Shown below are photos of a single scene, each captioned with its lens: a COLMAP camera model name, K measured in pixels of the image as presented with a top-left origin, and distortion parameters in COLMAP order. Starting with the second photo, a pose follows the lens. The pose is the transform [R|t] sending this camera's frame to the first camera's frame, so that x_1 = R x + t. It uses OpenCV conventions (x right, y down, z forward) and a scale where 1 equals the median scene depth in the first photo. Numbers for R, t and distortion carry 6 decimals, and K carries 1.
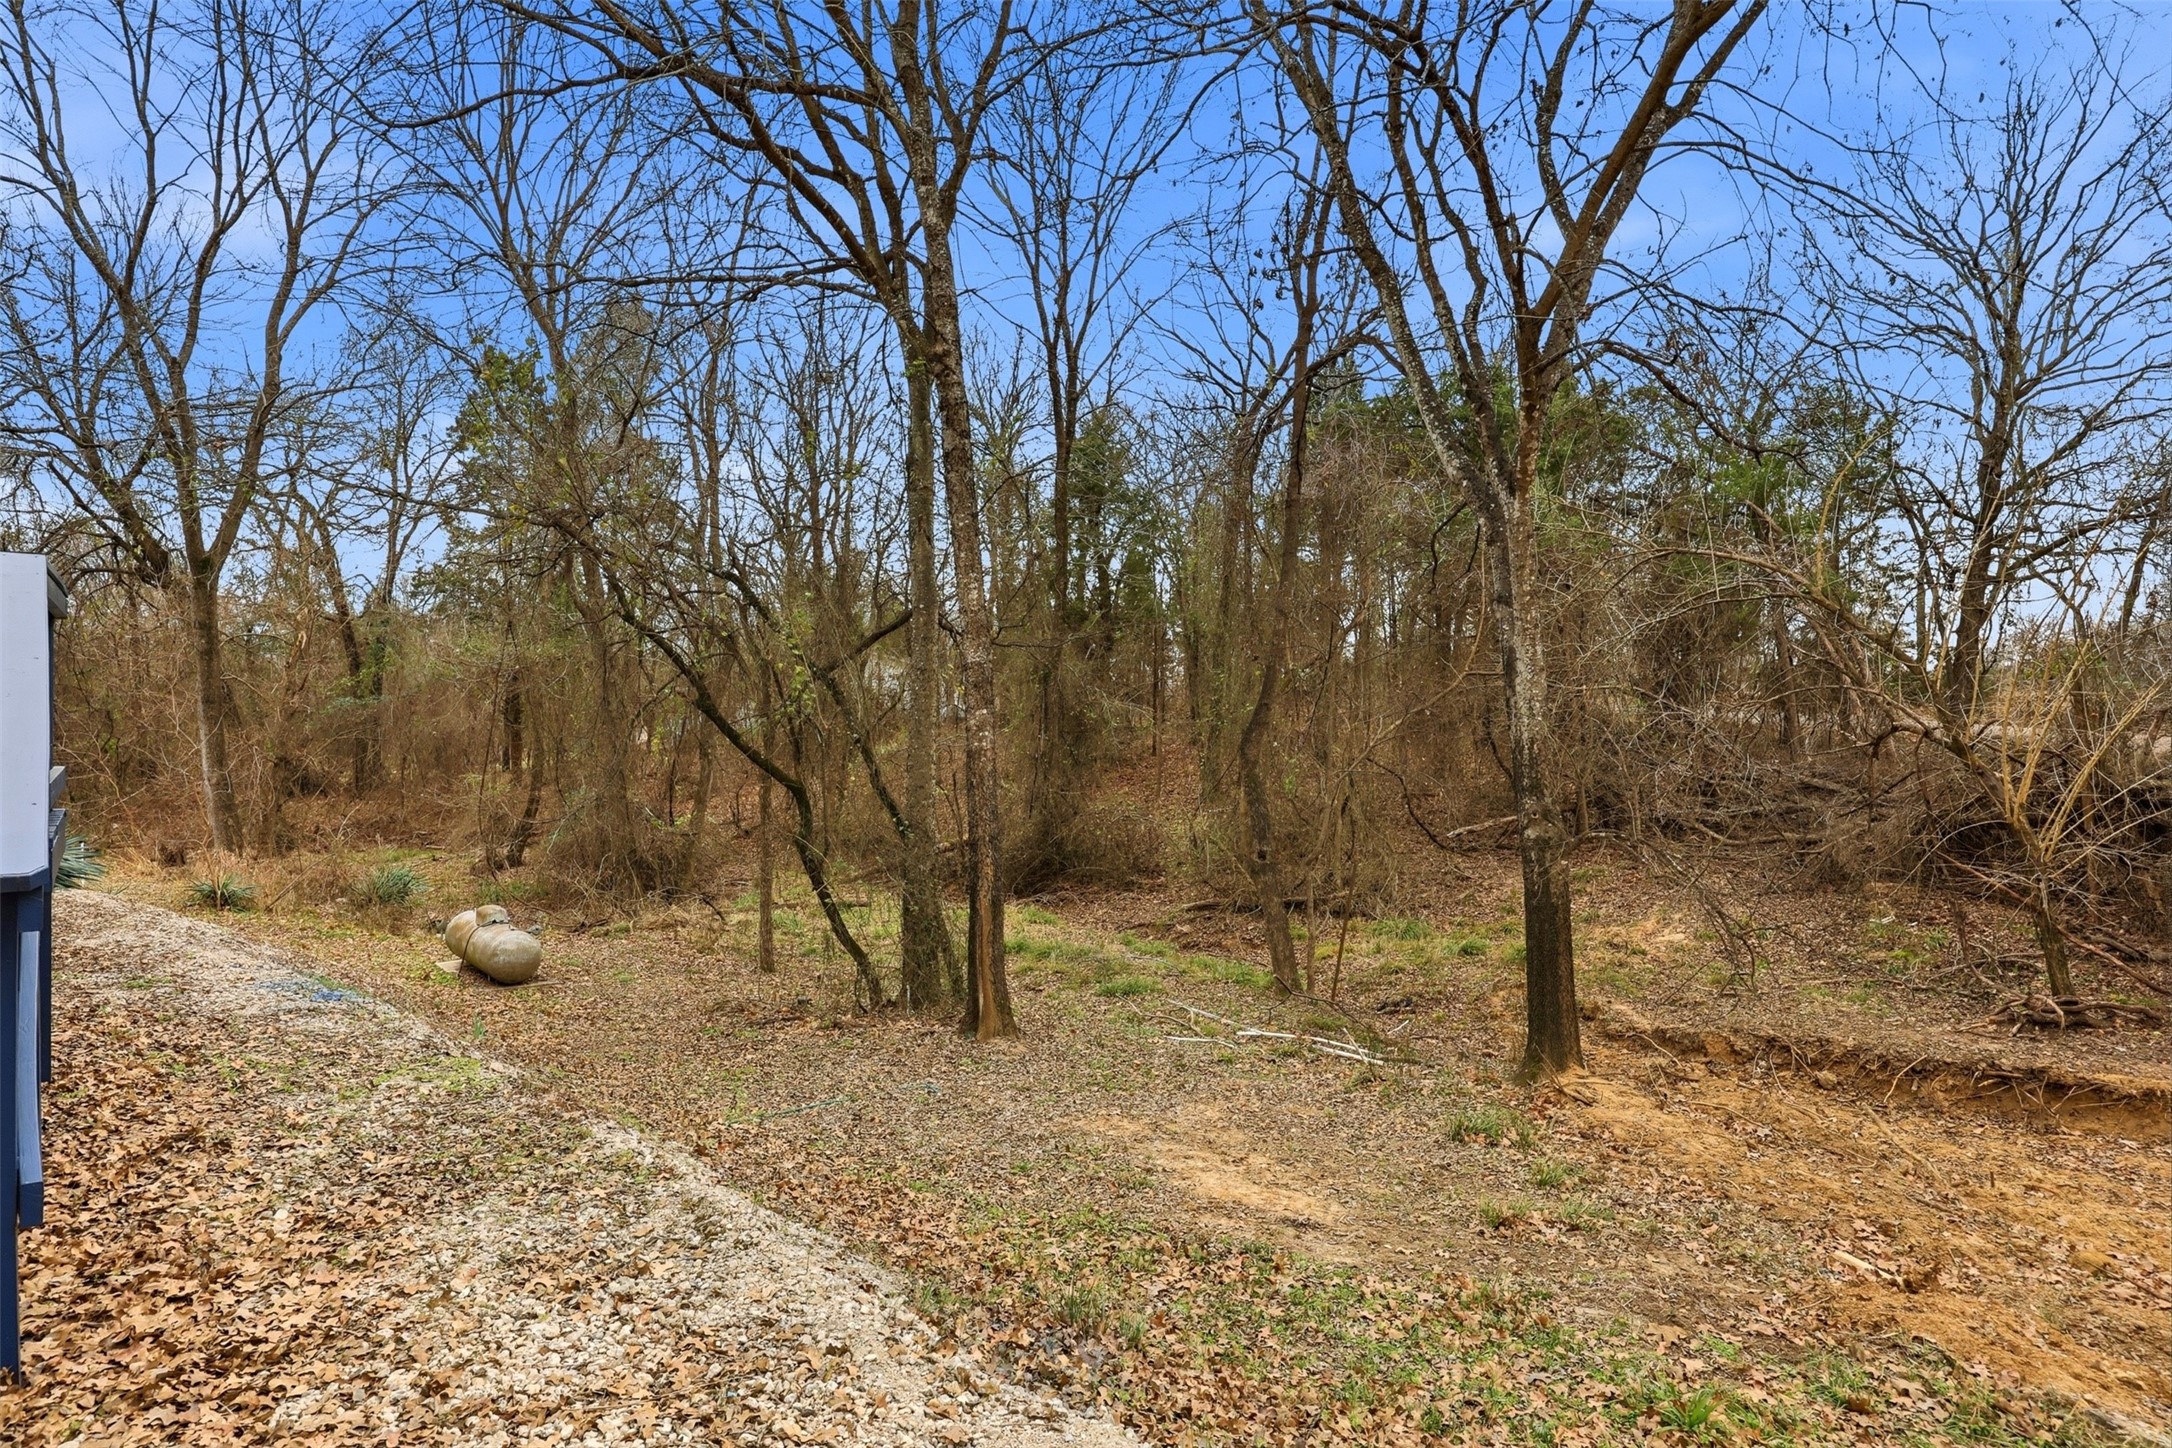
lens RADIAL K [[1249.0, 0, 1044.1], [0, 1249.0, 706.7], [0, 0, 1]] dist [-0.004647, -0.000462]
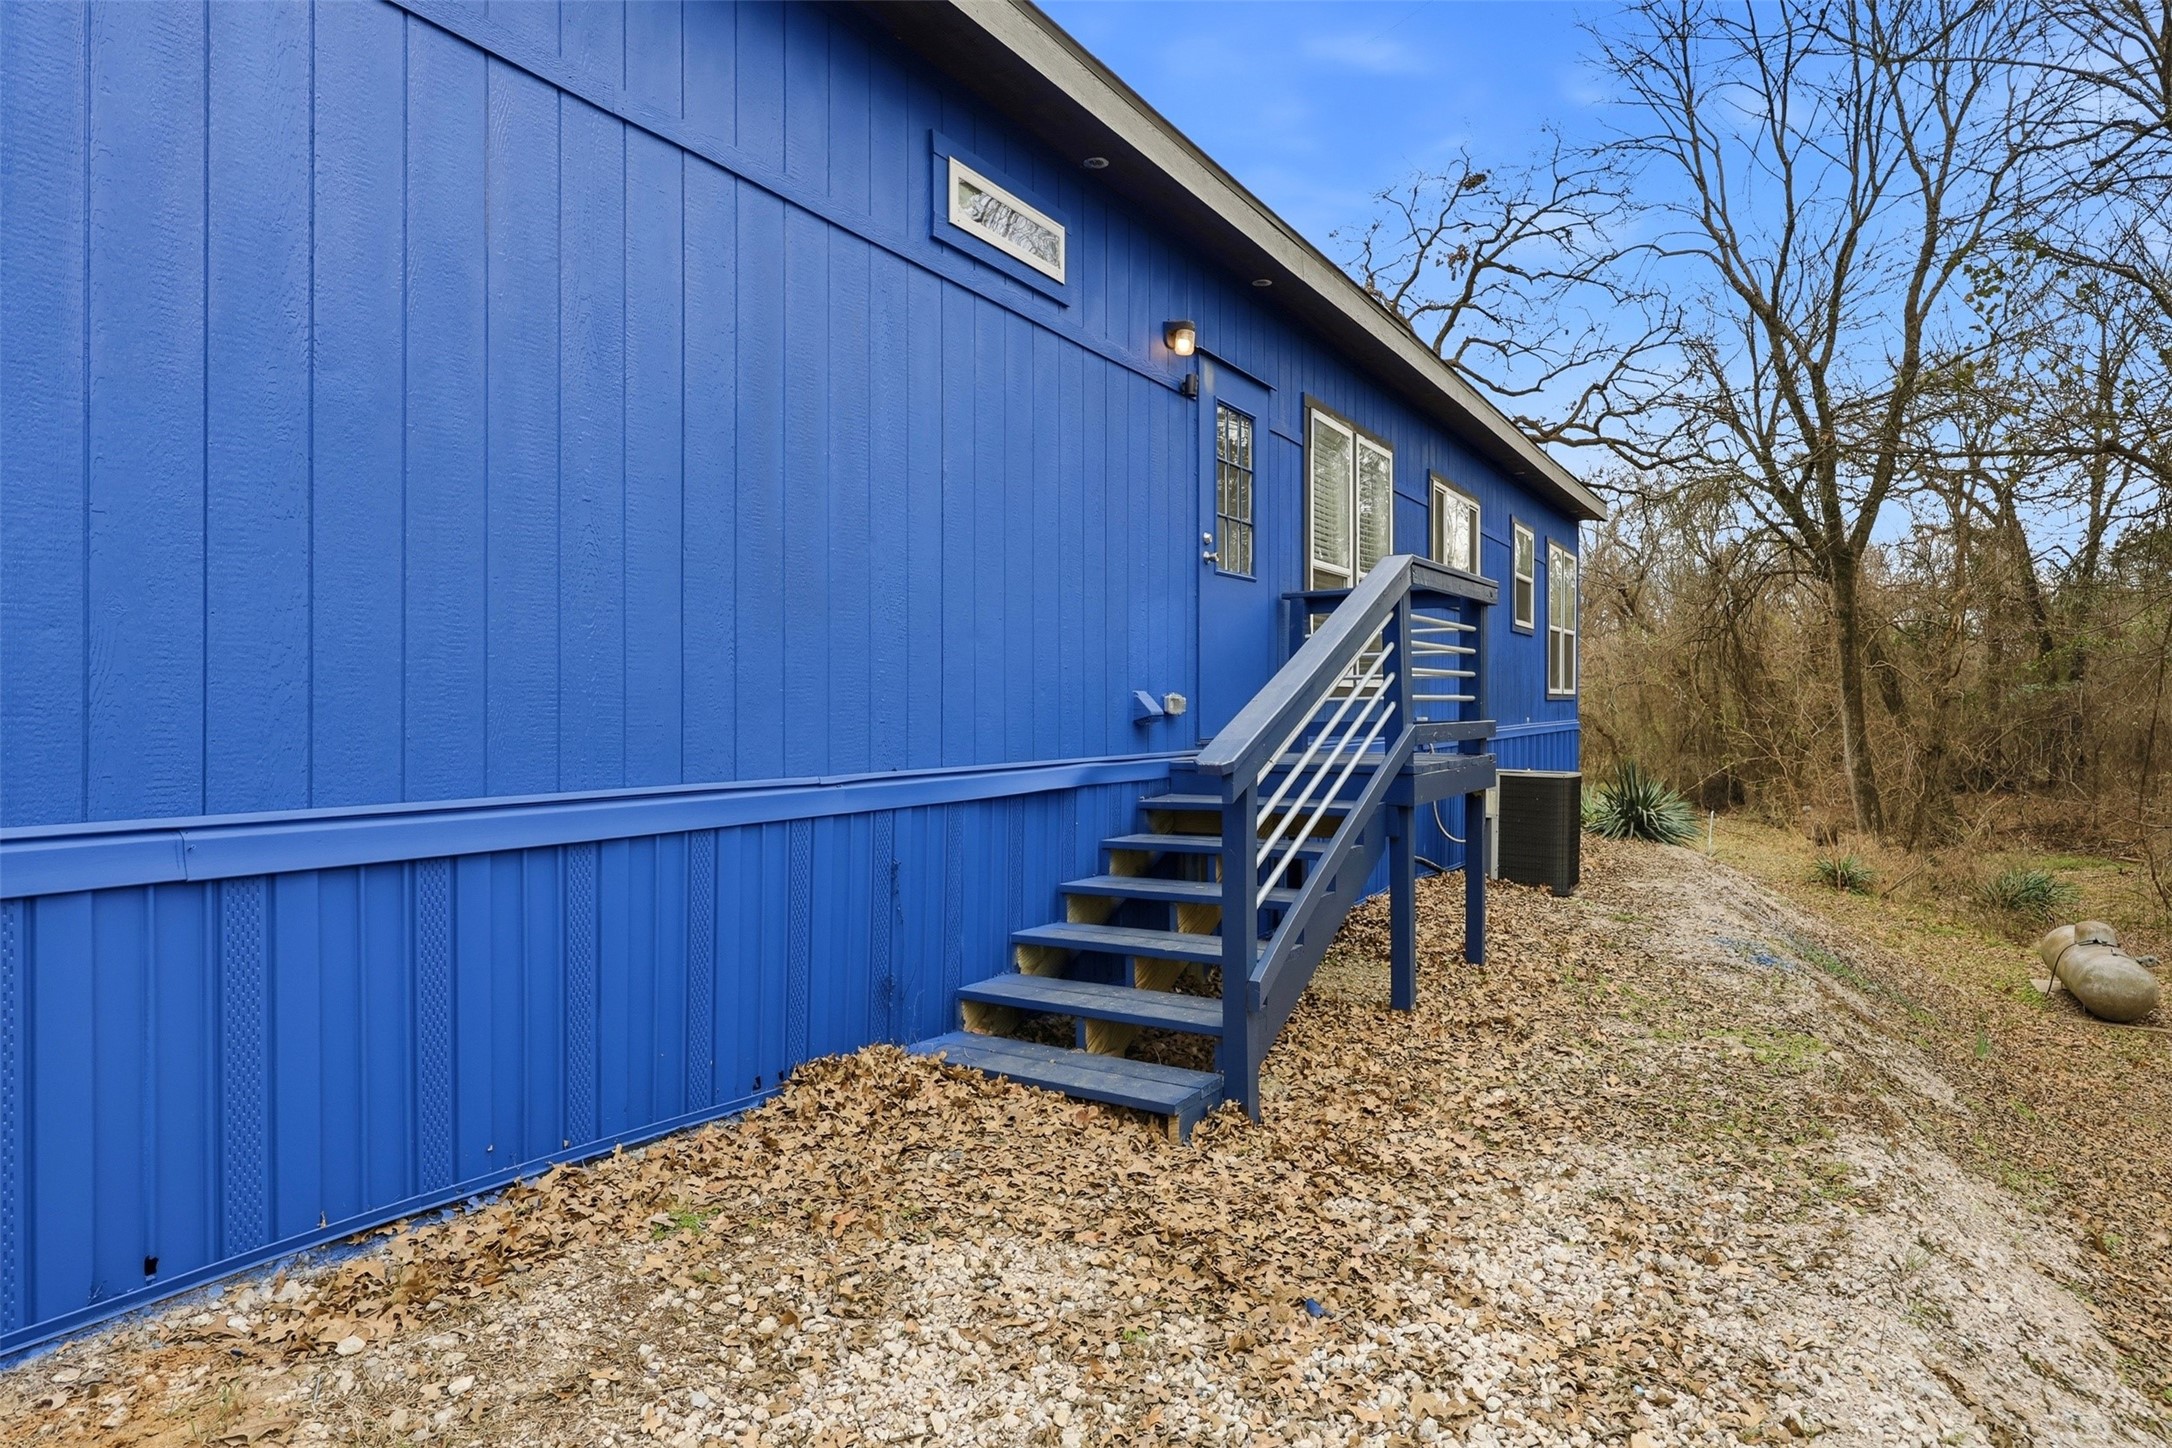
lens RADIAL K [[1249.0, 0, 1083.3], [0, 1249.0, 720.0], [0, 0, 1]] dist [-0.004647, -0.000462]
pose [[0.292598, 0.004285, -0.956226, 0.137170], [0.000021, 0.999990, 0.004488, 0.017976], [0.956236, -0.001333, 0.292595, 0.098992]]
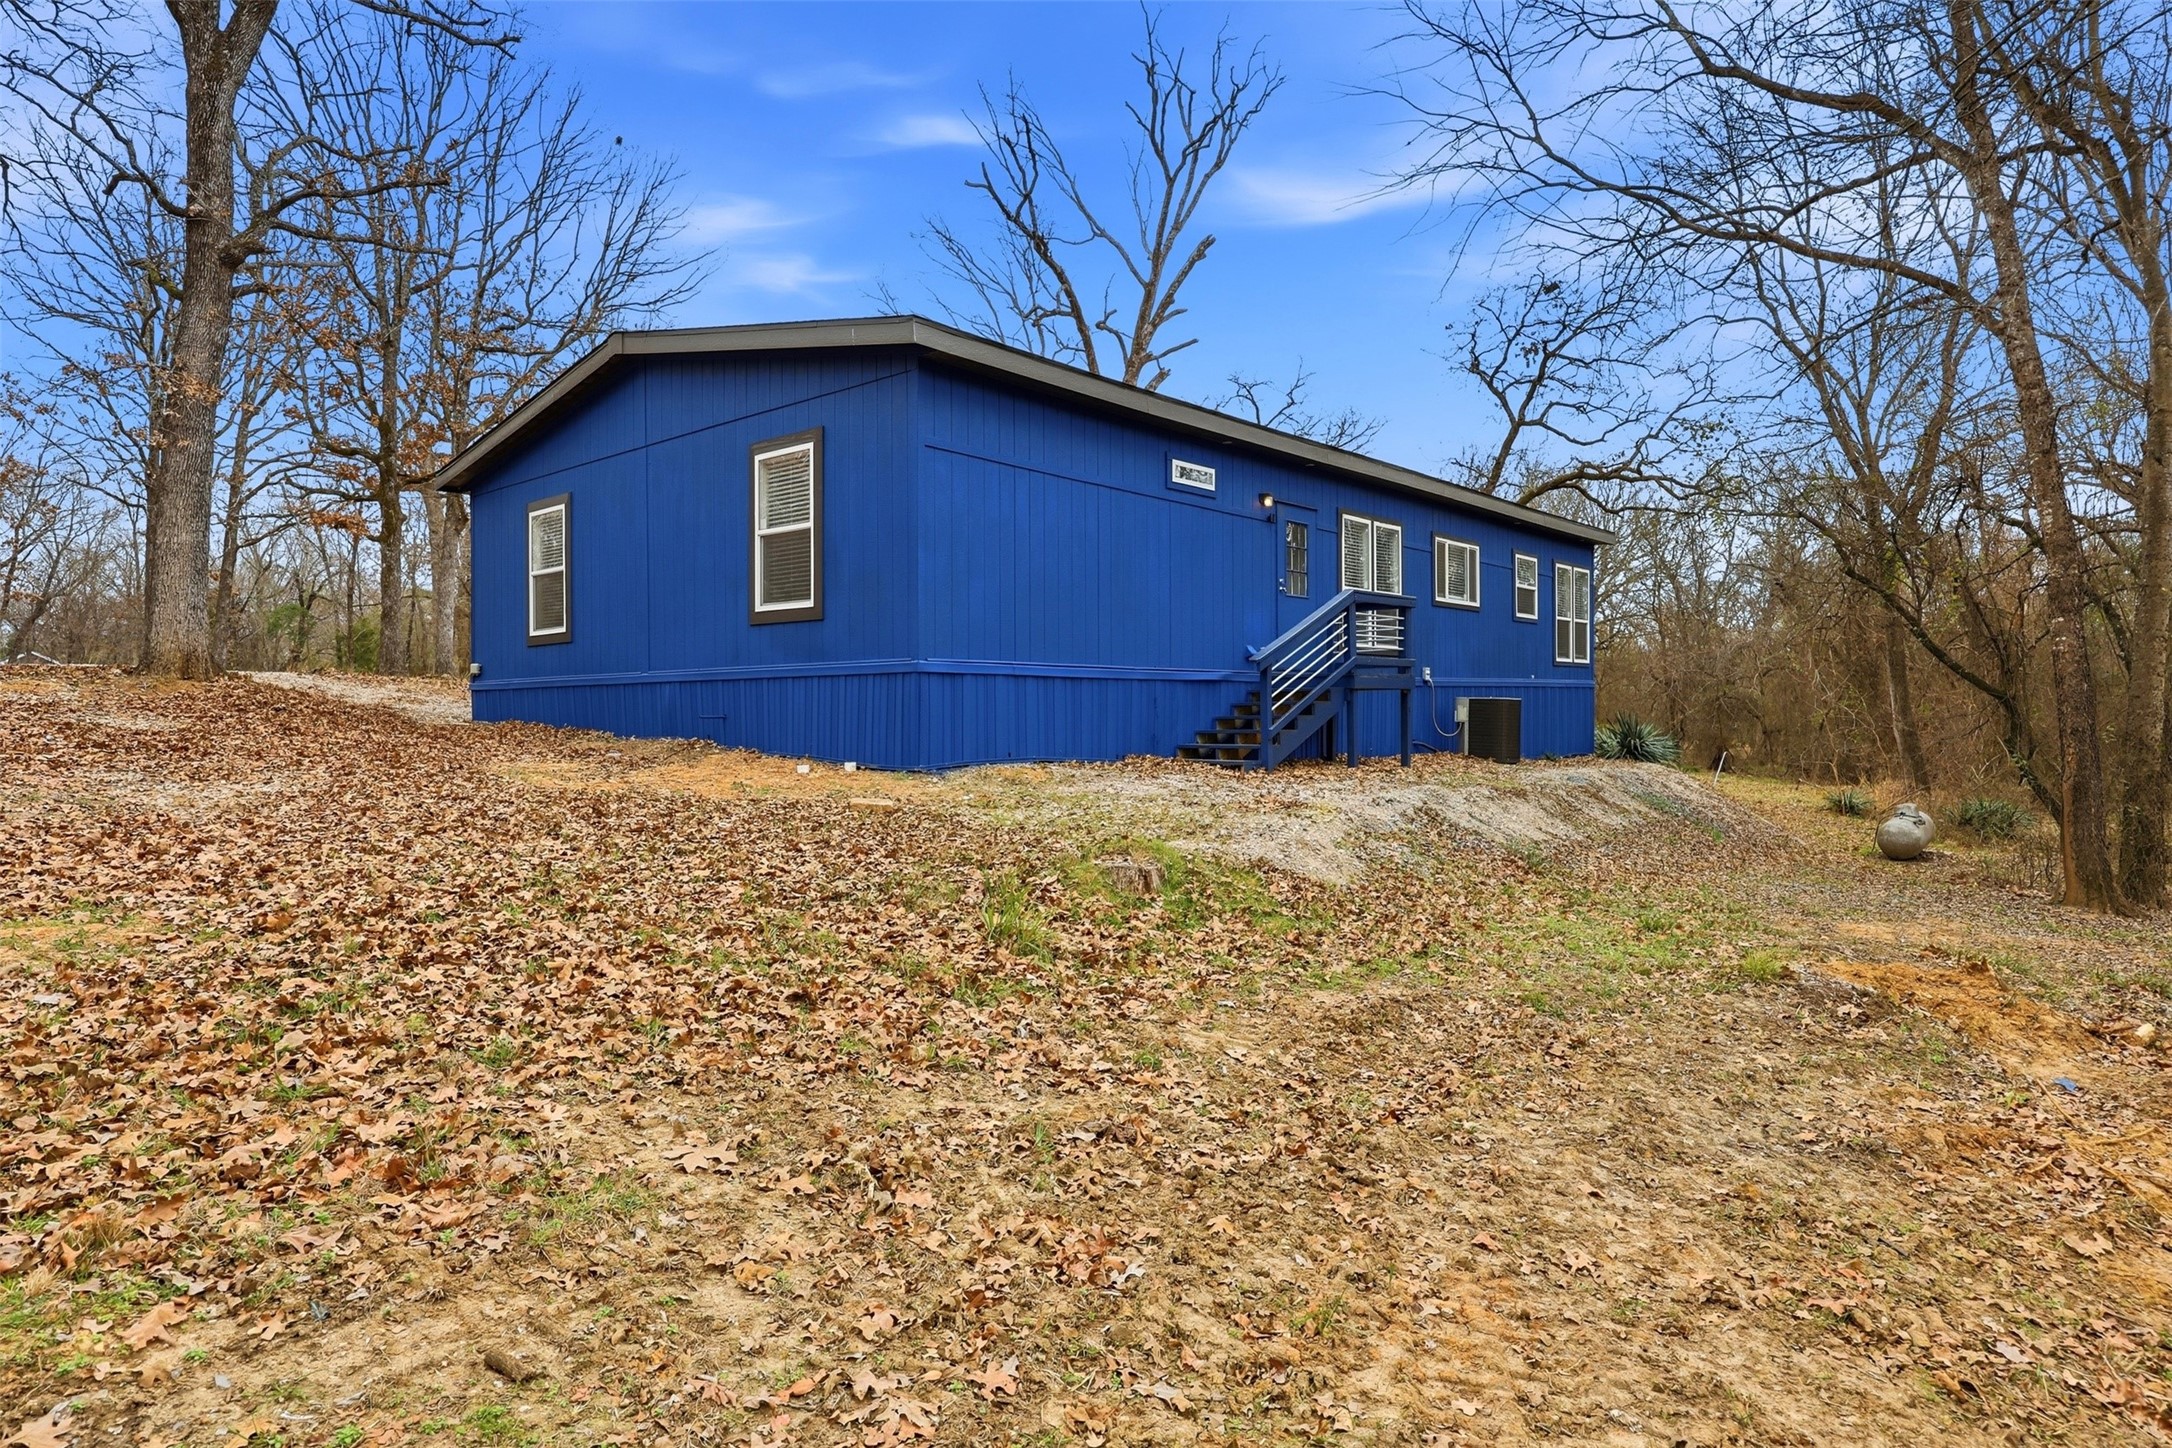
lens RADIAL K [[1249.0, 0, 1086.5], [0, 1249.0, 721.5], [0, 0, 1]] dist [-0.004647, -0.000462]
pose [[0.132614, 0.002858, -0.991164, 0.664064], [0.005433, 0.999979, 0.003610, 0.061262], [0.991153, -0.005864, 0.132596, -0.012514]]
